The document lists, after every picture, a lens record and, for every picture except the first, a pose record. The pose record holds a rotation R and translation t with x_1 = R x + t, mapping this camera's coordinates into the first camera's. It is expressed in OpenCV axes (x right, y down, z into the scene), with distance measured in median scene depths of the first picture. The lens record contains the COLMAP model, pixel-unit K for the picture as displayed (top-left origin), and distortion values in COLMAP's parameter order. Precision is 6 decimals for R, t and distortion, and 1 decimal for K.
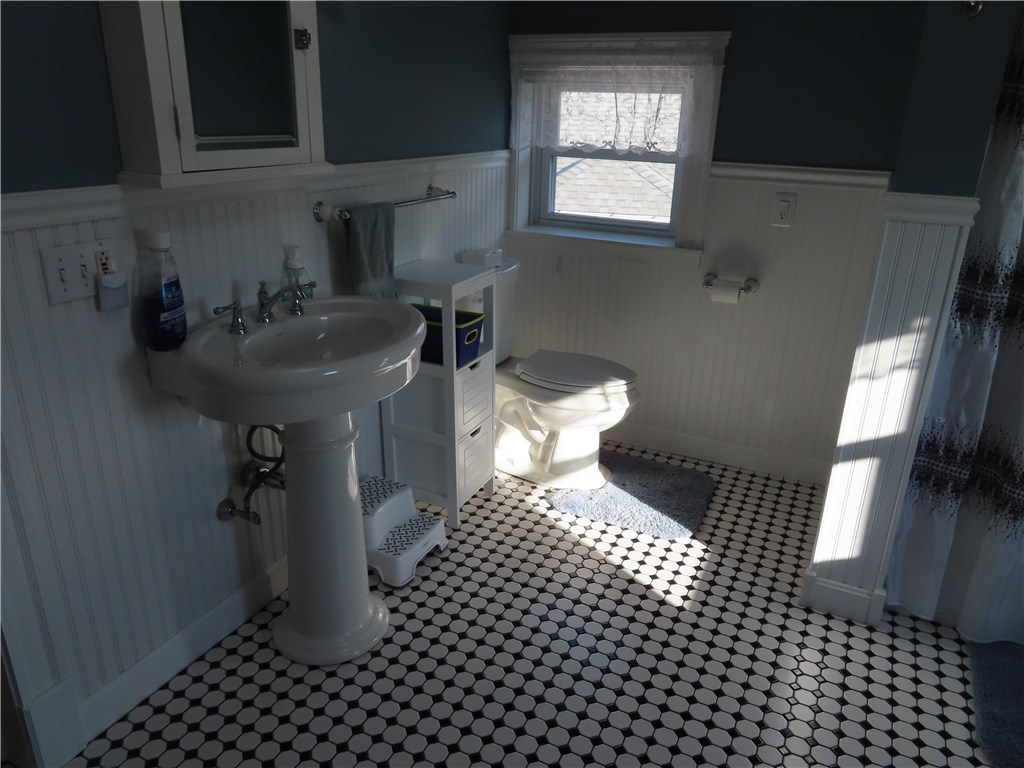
lens RADIAL K [[730.7, 0, 511.0], [0, 730.7, 386.0], [0, 0, 1]] dist [-0.006019, 0.004581]
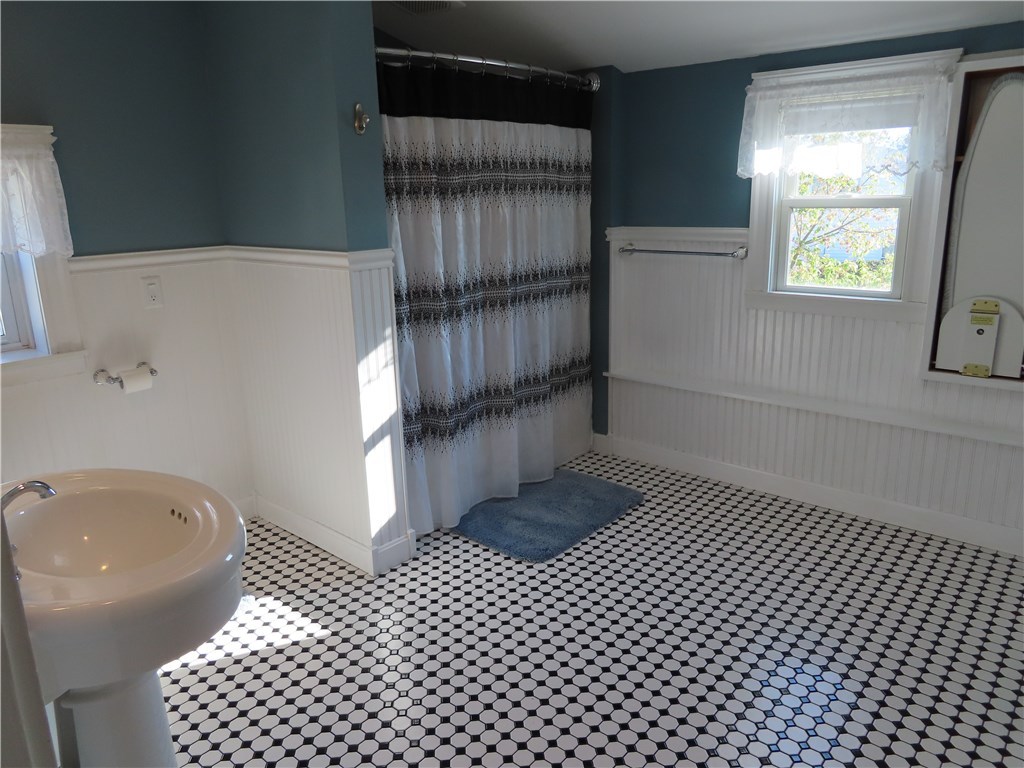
lens RADIAL K [[730.7, 0, 511.0], [0, 730.7, 386.0], [0, 0, 1]] dist [-0.006019, 0.004581]
pose [[0.246574, -0.279185, 0.928039, -0.649187], [0.374316, 0.910730, 0.174524, -0.136101], [-0.893918, 0.304347, 0.329066, 0.291604]]
